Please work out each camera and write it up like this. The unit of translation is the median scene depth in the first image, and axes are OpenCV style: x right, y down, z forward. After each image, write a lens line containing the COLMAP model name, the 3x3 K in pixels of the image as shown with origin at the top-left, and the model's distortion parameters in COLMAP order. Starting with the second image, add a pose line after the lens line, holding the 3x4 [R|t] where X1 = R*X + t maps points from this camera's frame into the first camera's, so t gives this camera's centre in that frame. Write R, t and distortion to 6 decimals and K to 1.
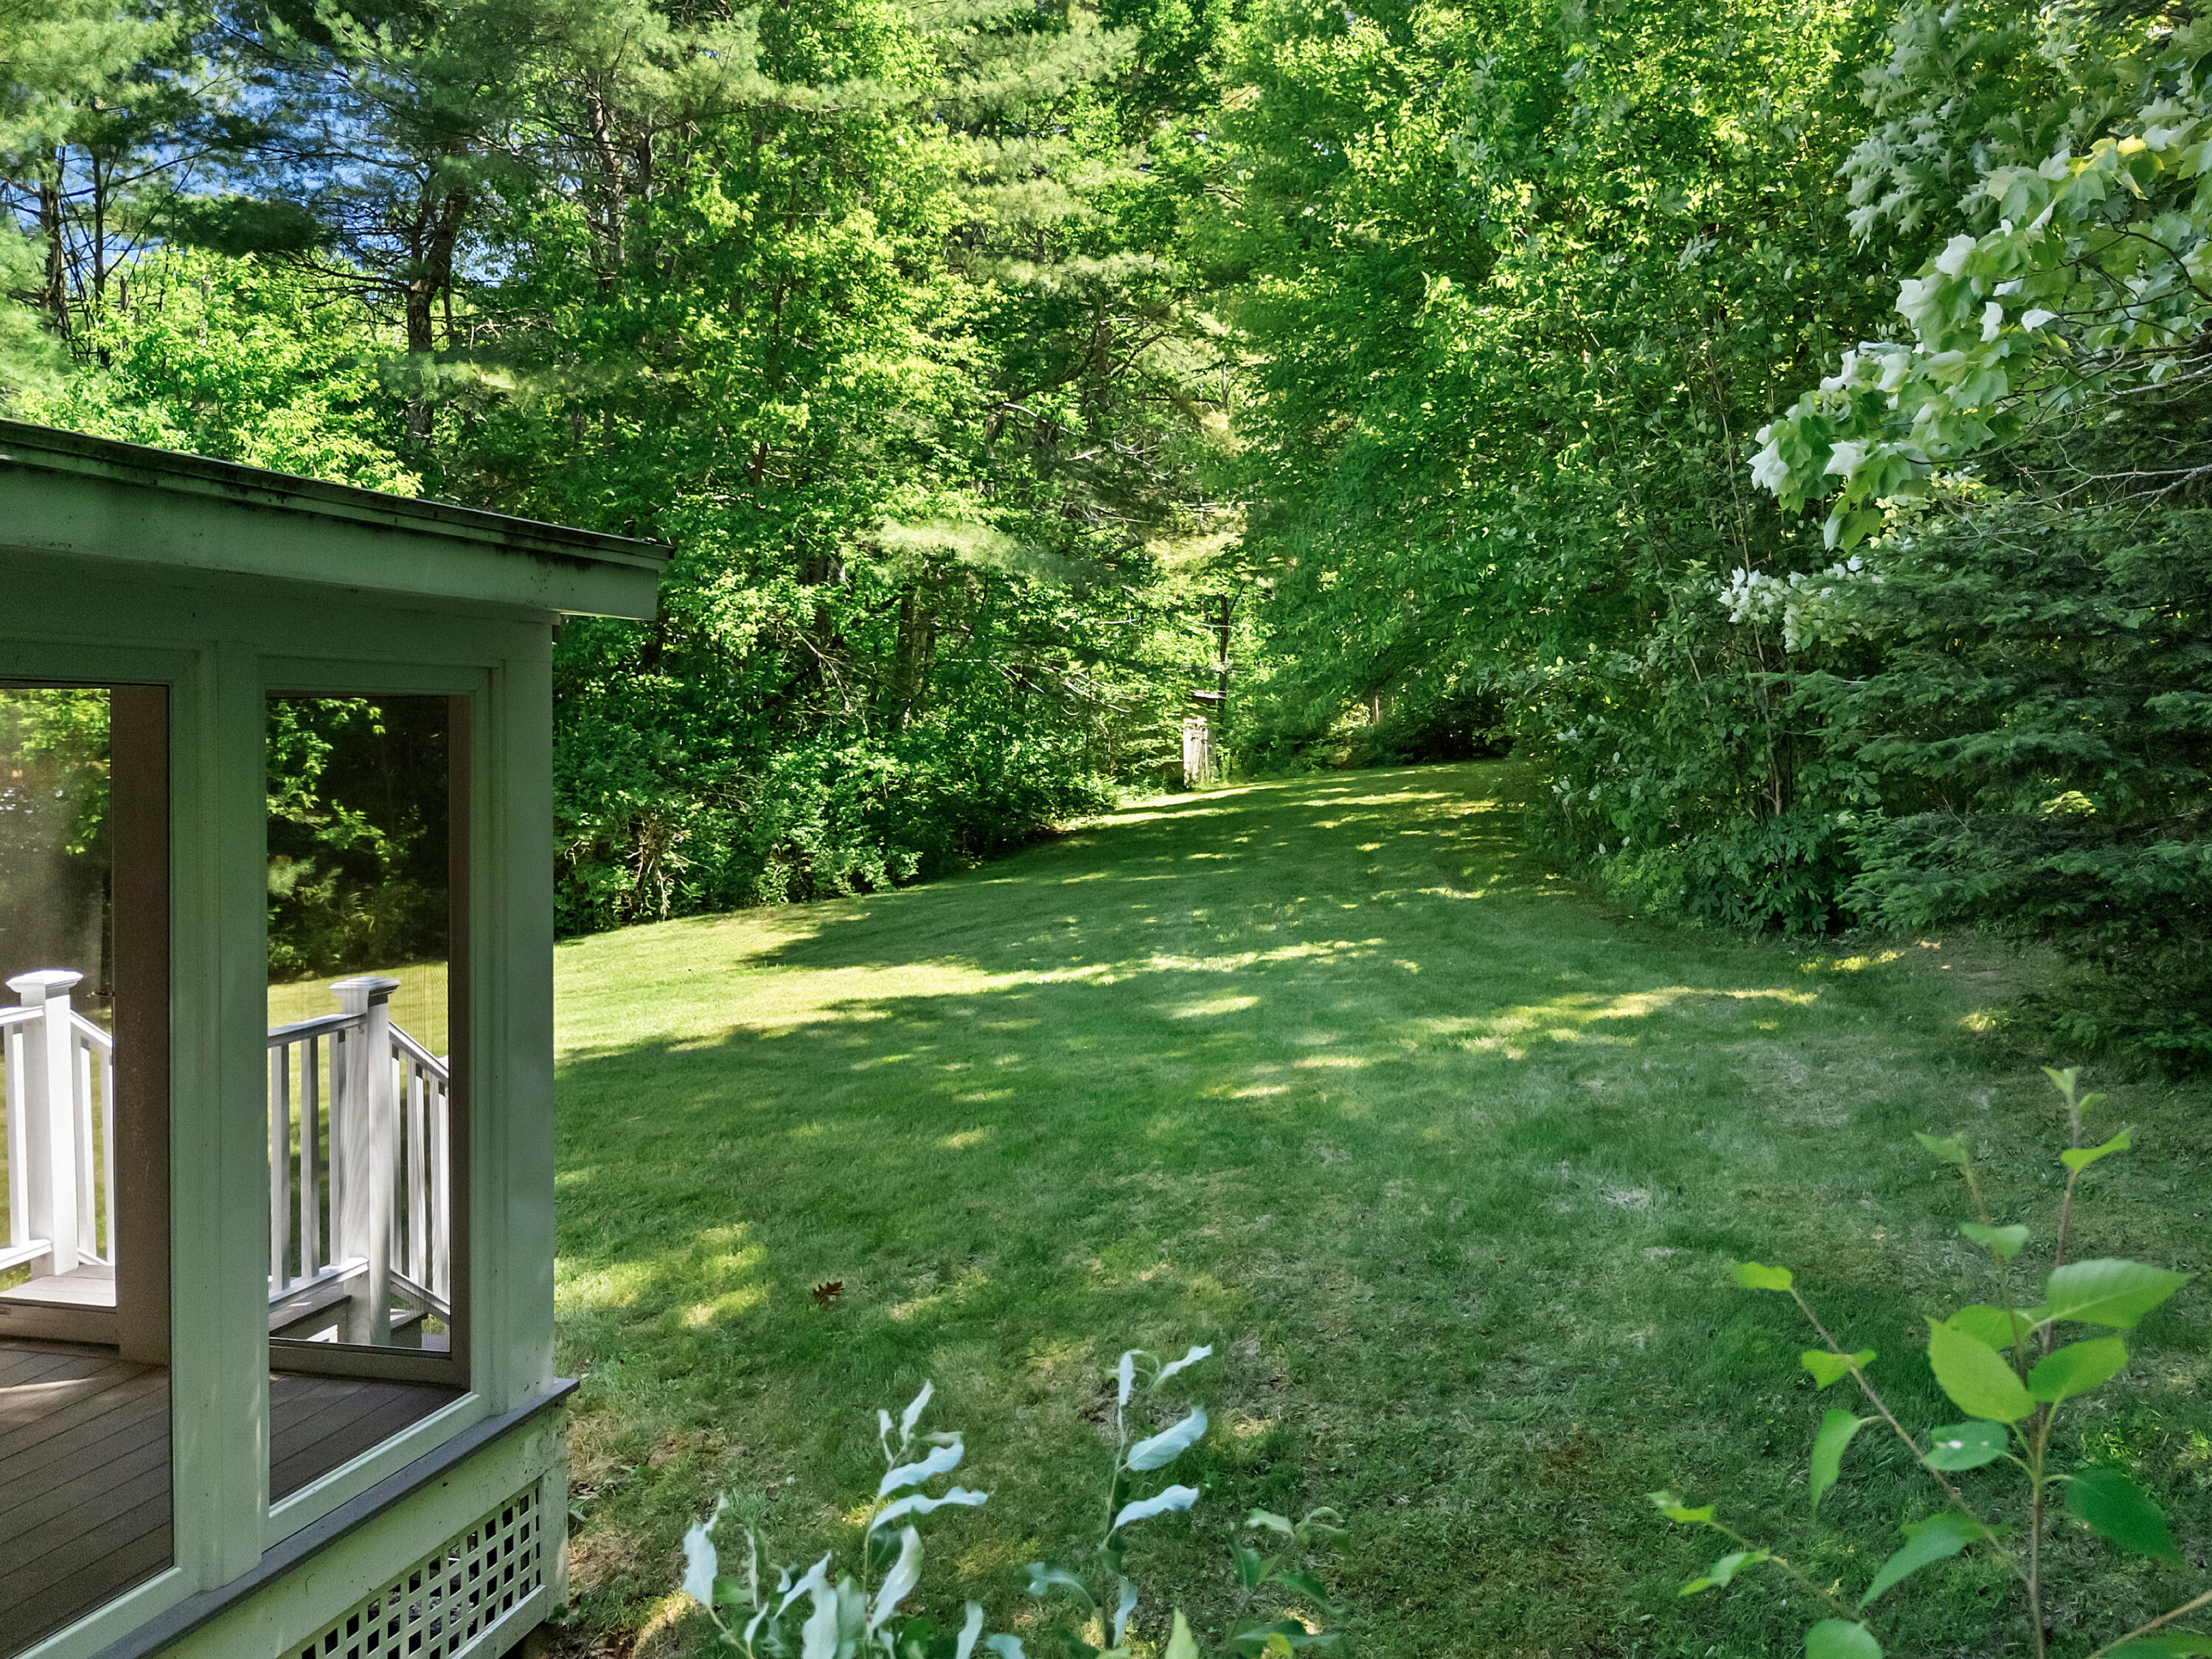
lens RADIAL K [[1725.9, 0, 1106.1], [0, 1725.9, 839.0], [0, 0, 1]] dist [0.088620, -0.002403]
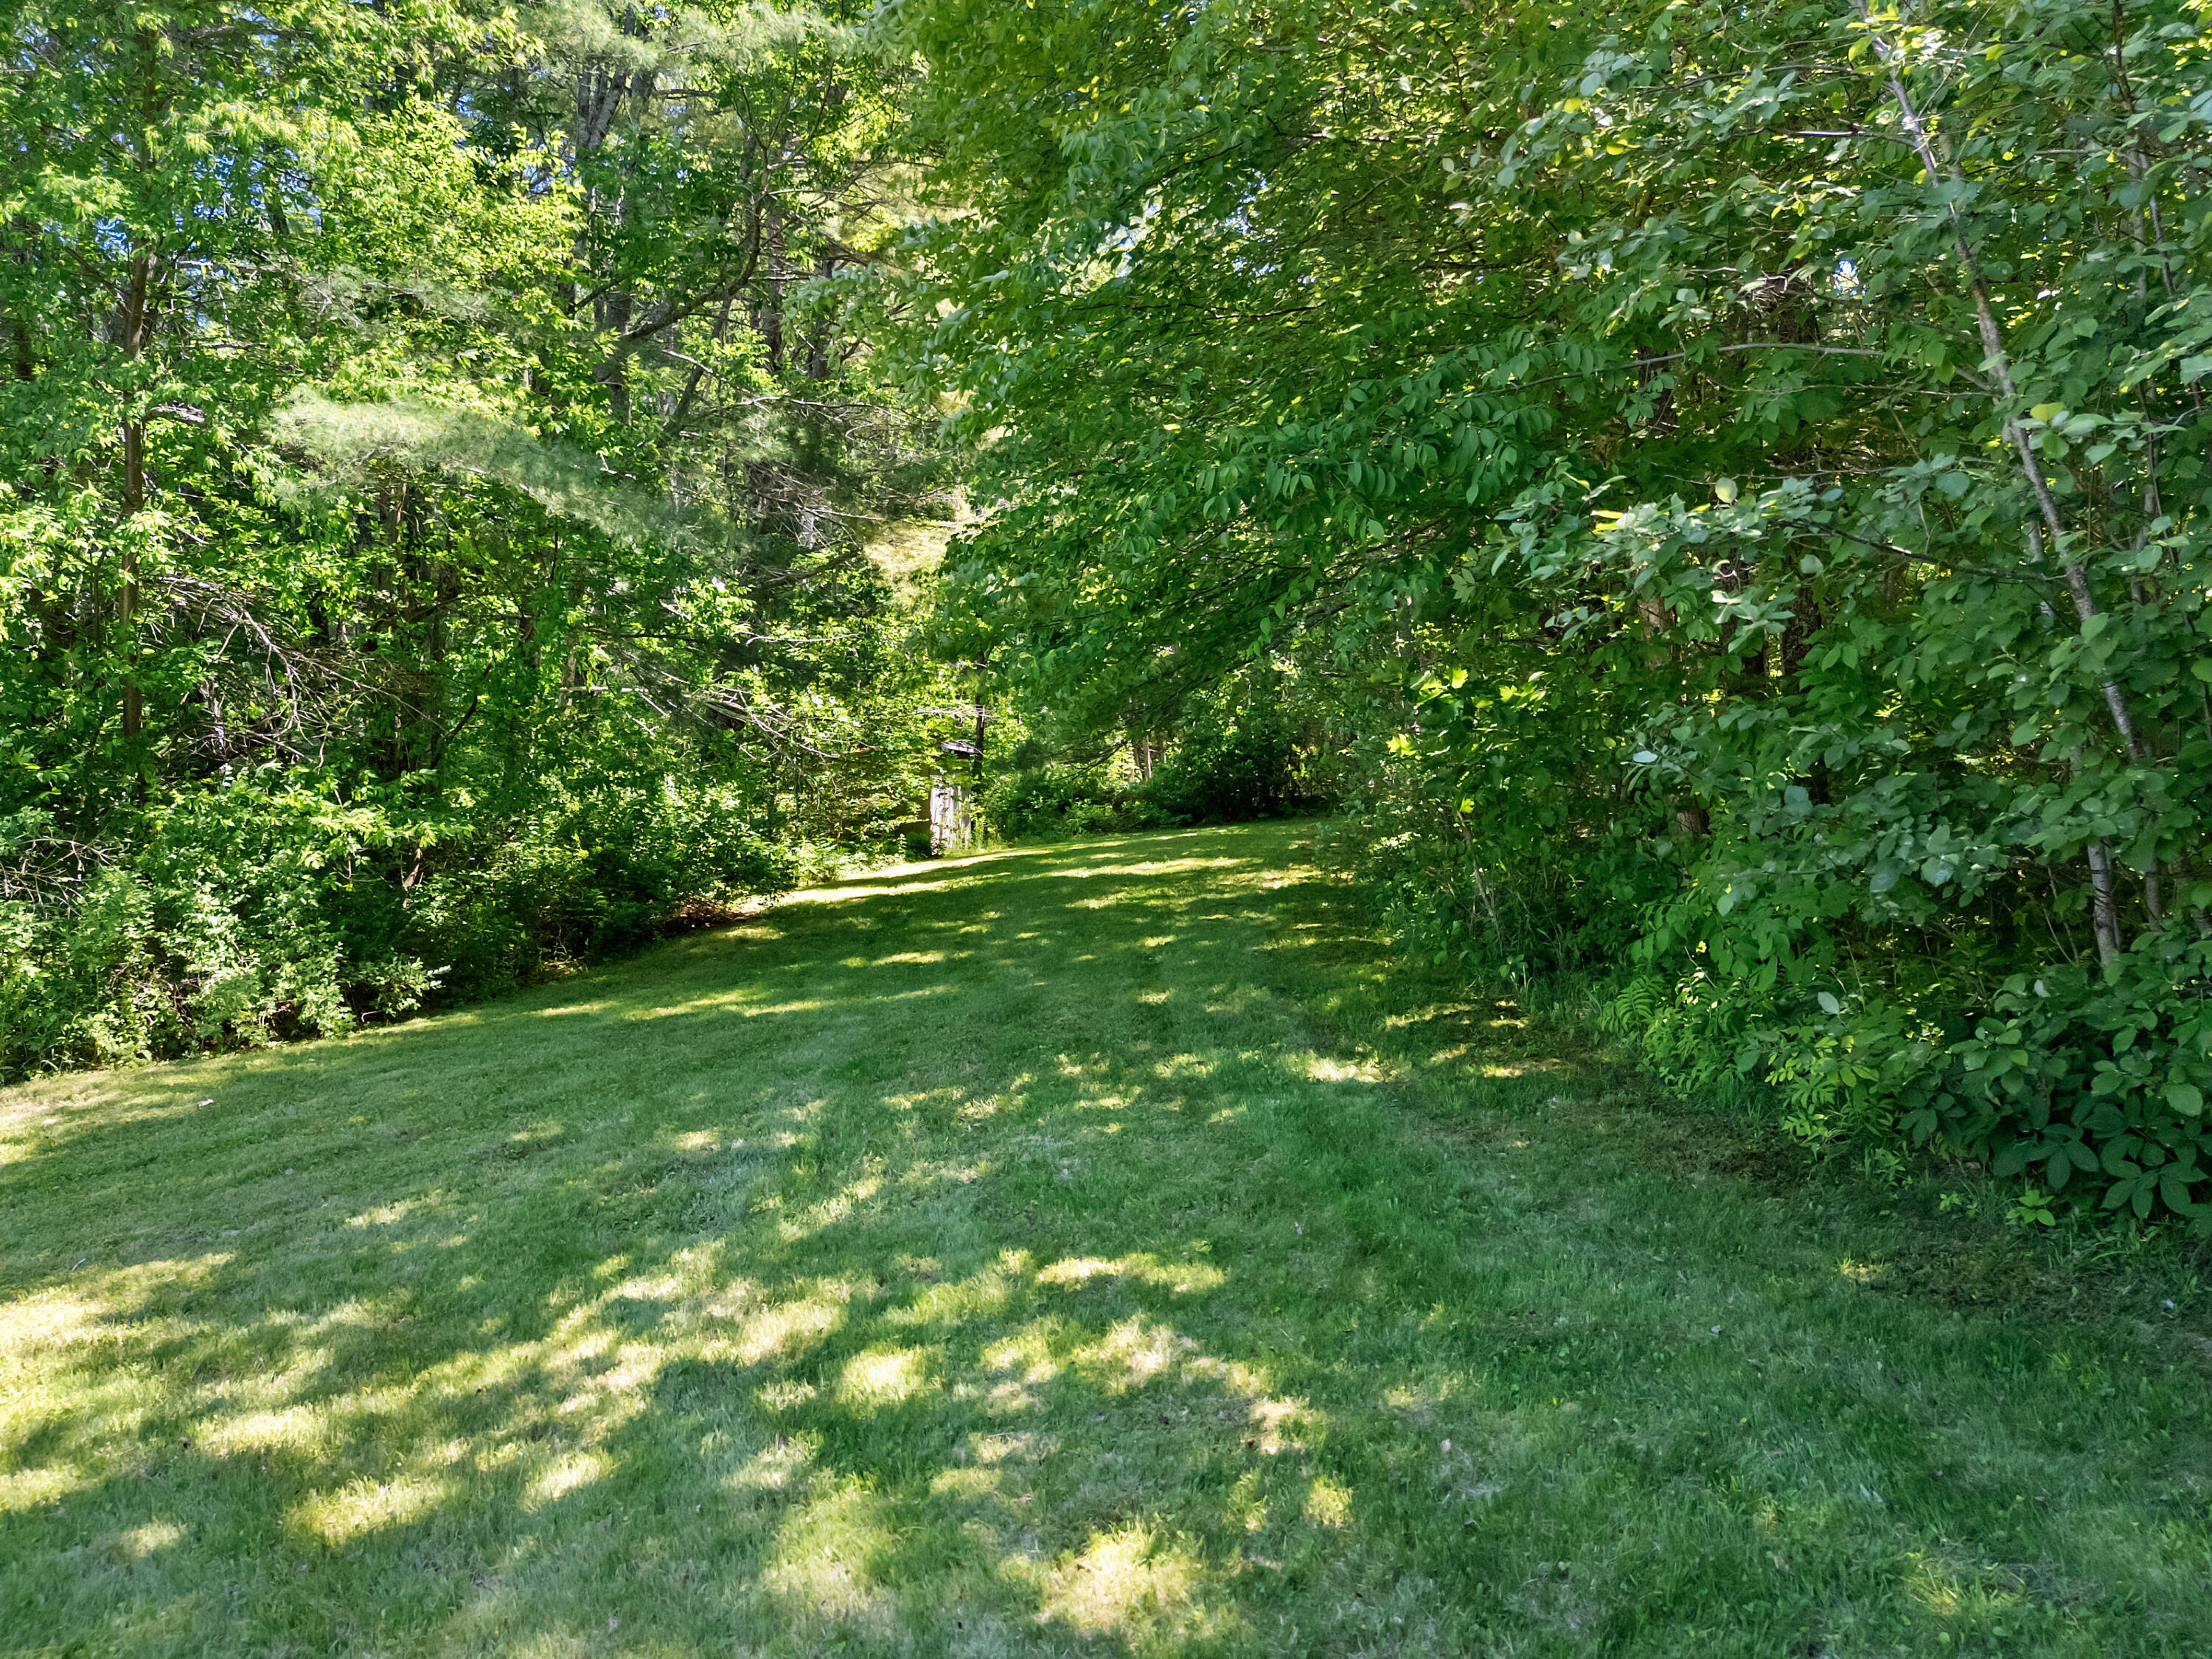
lens RADIAL K [[1725.9, 0, 1105.4], [0, 1725.9, 826.6], [0, 0, 1]] dist [0.088620, -0.002403]
pose [[0.991397, -0.004619, 0.130807, 0.030137], [0.010570, 0.998938, -0.044836, -0.006379], [-0.130461, 0.045833, 0.990394, 0.214055]]
